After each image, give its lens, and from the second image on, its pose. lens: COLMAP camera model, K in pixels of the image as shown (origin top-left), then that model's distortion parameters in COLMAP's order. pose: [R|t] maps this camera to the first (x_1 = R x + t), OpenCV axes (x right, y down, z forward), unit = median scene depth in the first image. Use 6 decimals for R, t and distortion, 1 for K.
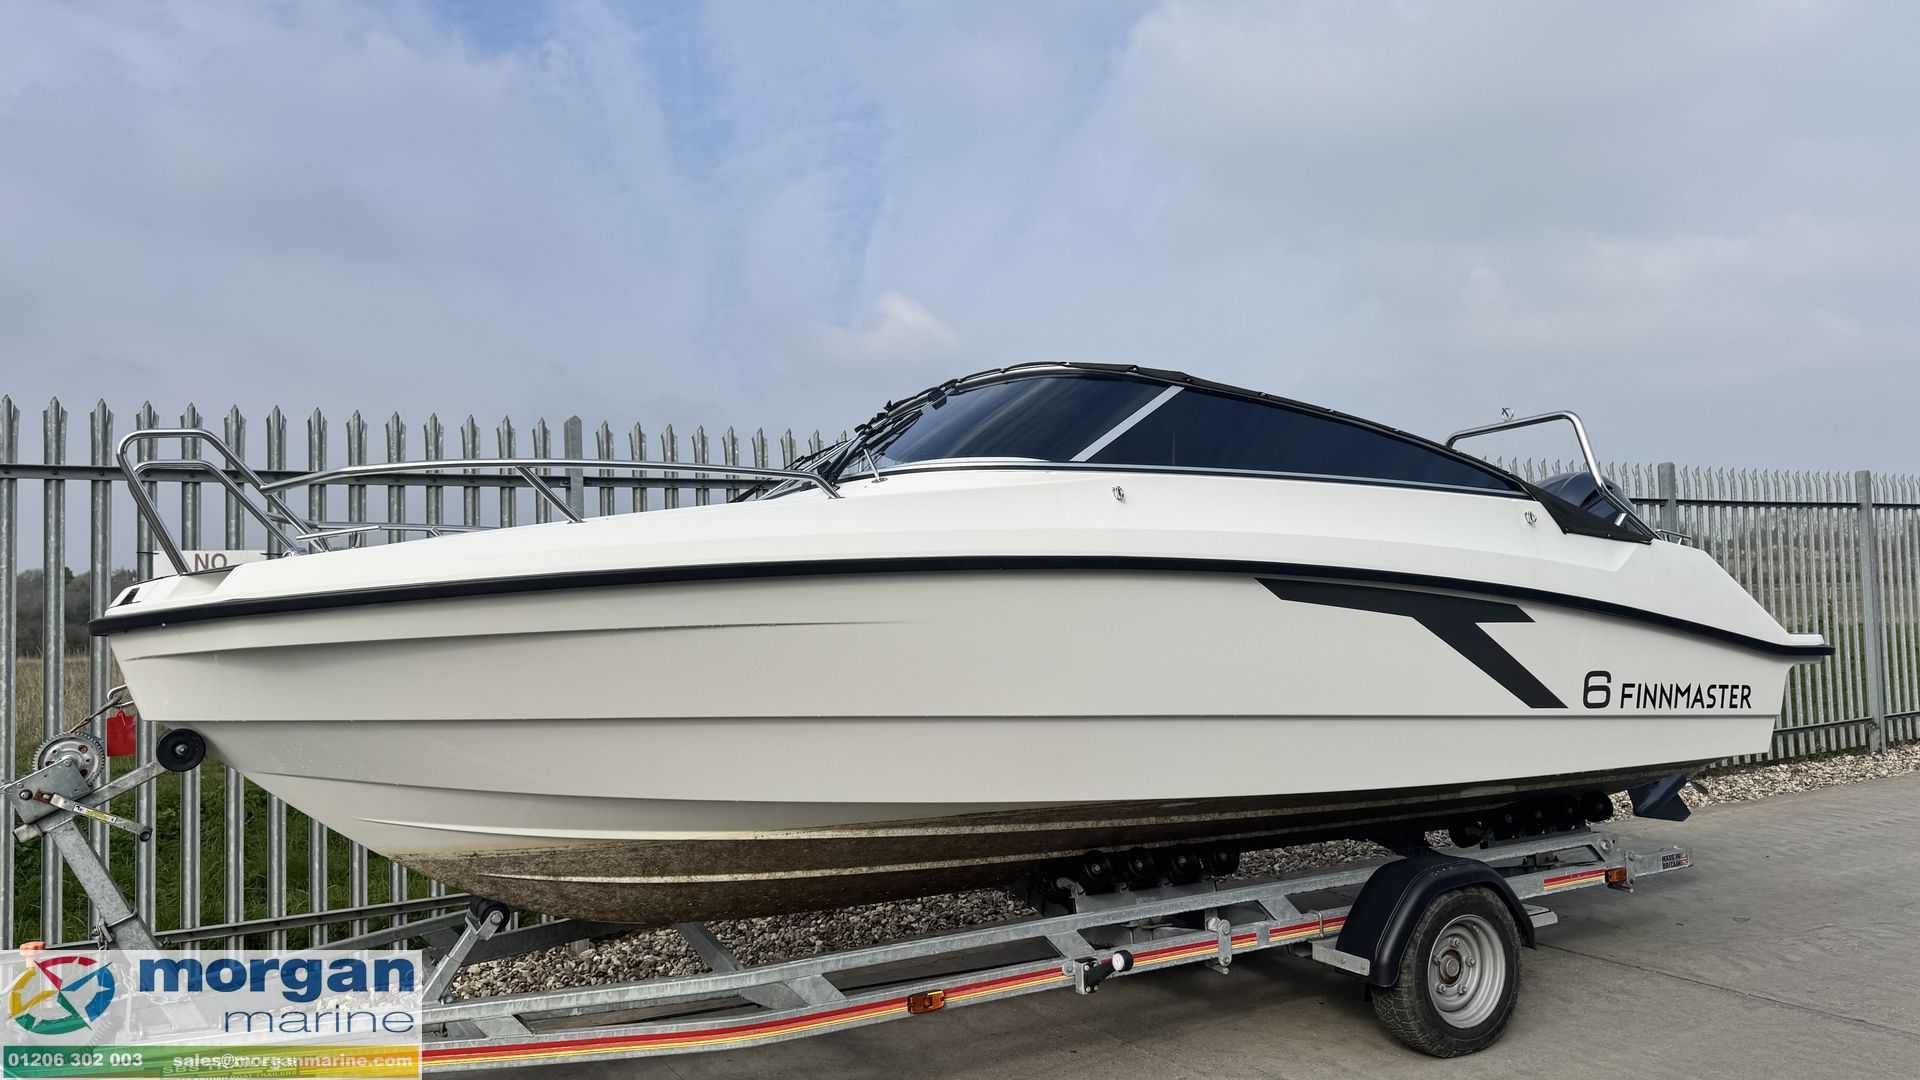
lens RADIAL K [[1360.9, 0, 972.7], [0, 1360.9, 543.6], [0, 0, 1]] dist [0.066242, -0.085884]
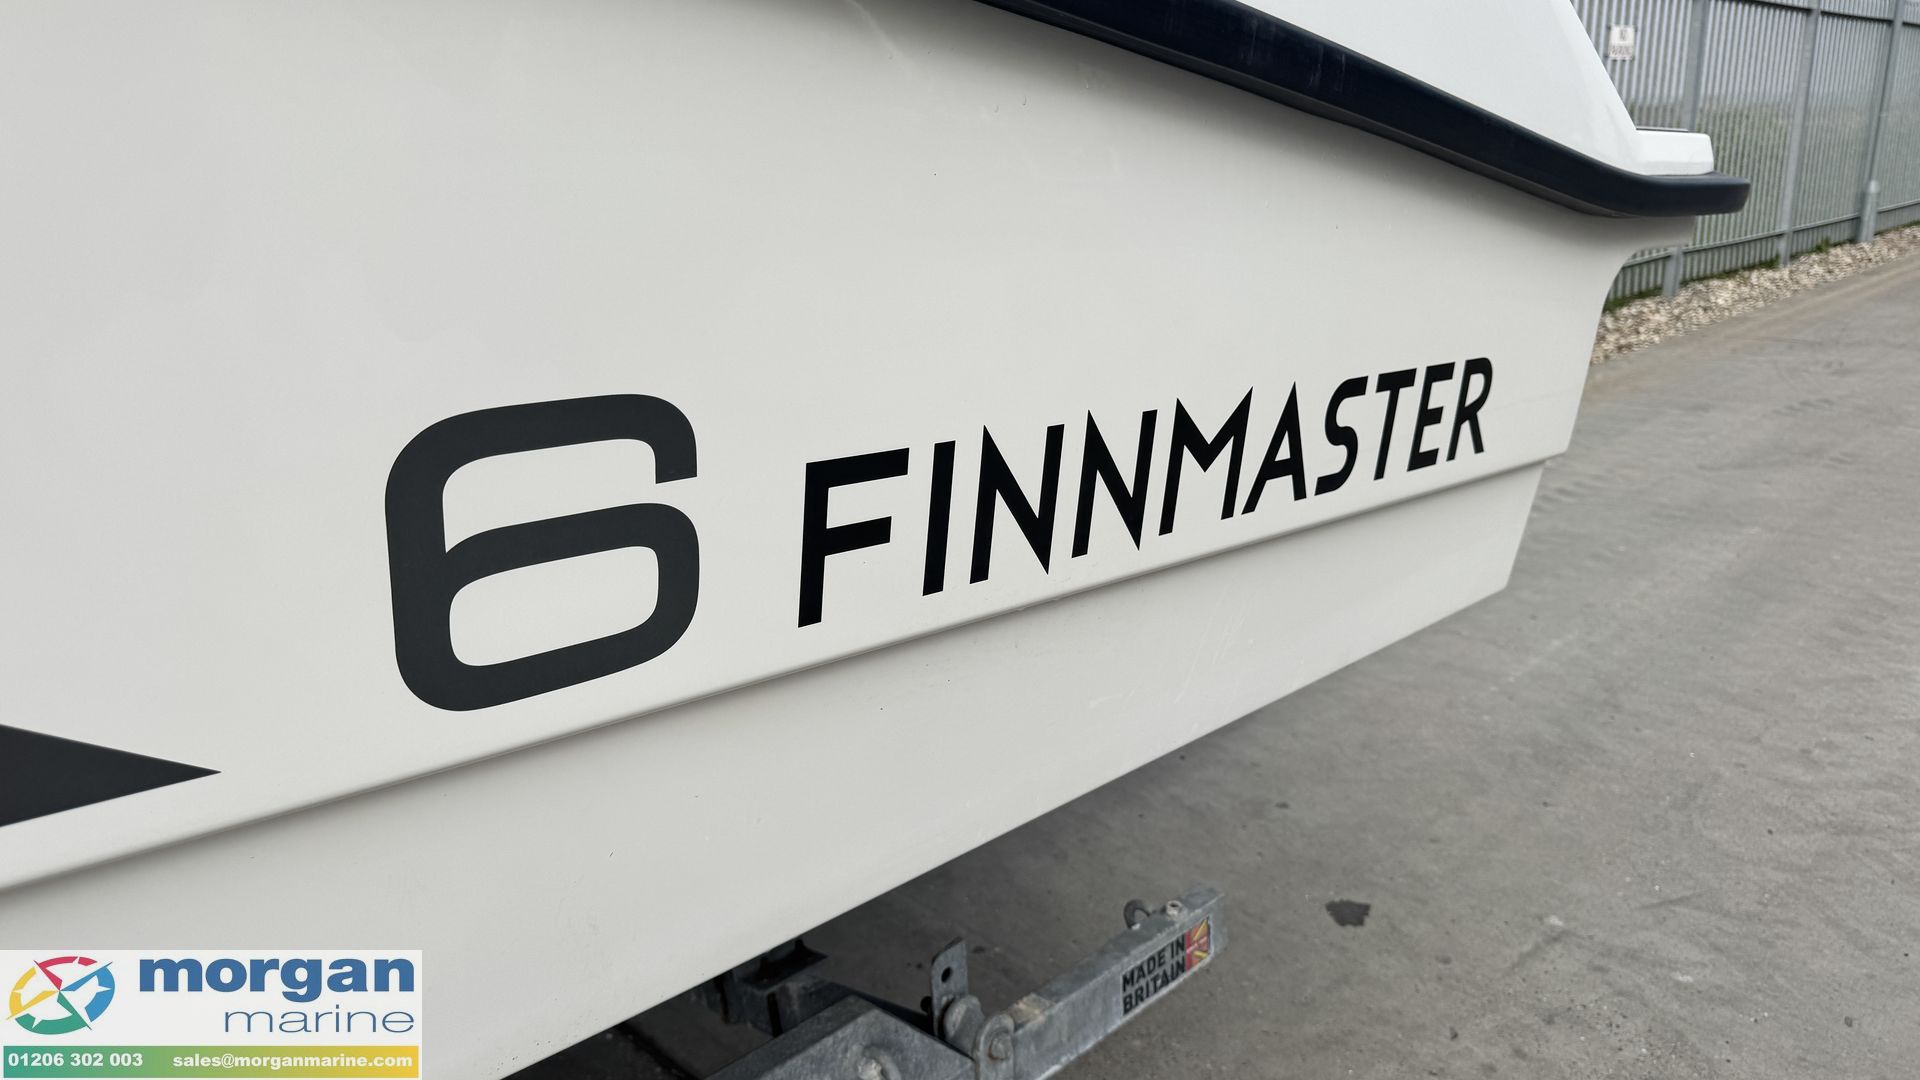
lens RADIAL K [[1360.9, 0, 944.4], [0, 1360.9, 550.1], [0, 0, 1]] dist [0.066242, -0.085884]
pose [[0.969919, -0.080532, 0.229720, 0.461136], [0.004912, 0.949975, 0.312288, 0.067572], [-0.243377, -0.301765, 0.921795, 0.879460]]
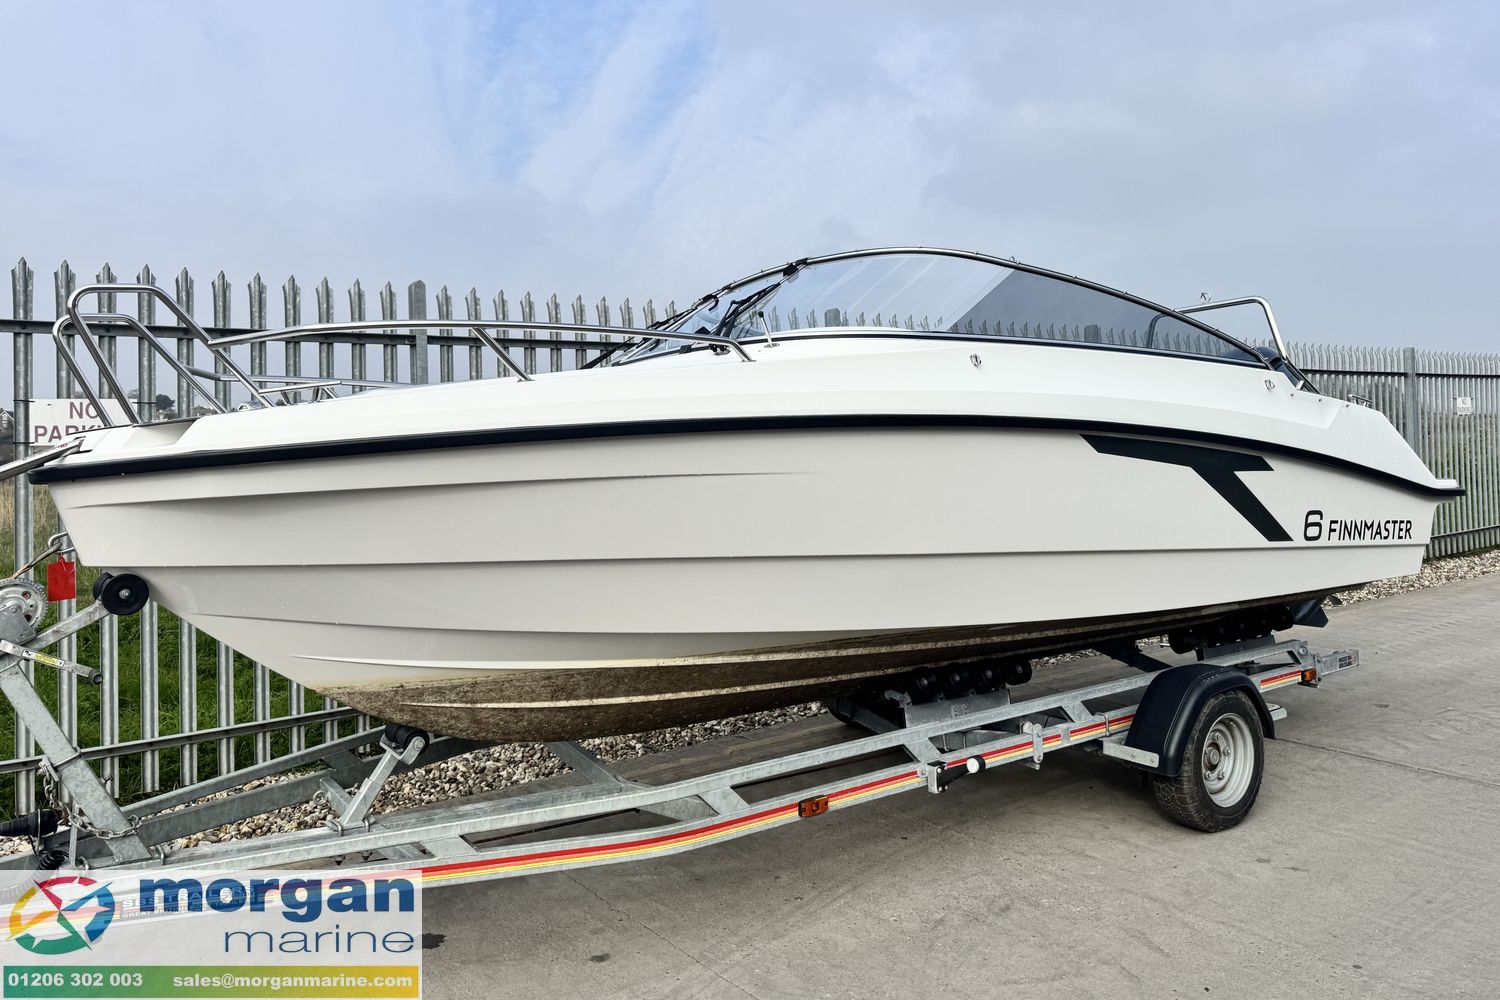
lens RADIAL K [[1121.0, 0, 787.4], [0, 1121.0, 414.4], [0, 0, 1]] dist [0.032118, -0.026772]
pose [[0.991581, 0.008837, 0.129184, -0.141277], [-0.011092, 0.999798, 0.016748, -0.004300], [-0.129010, -0.018040, 0.991479, 0.067075]]
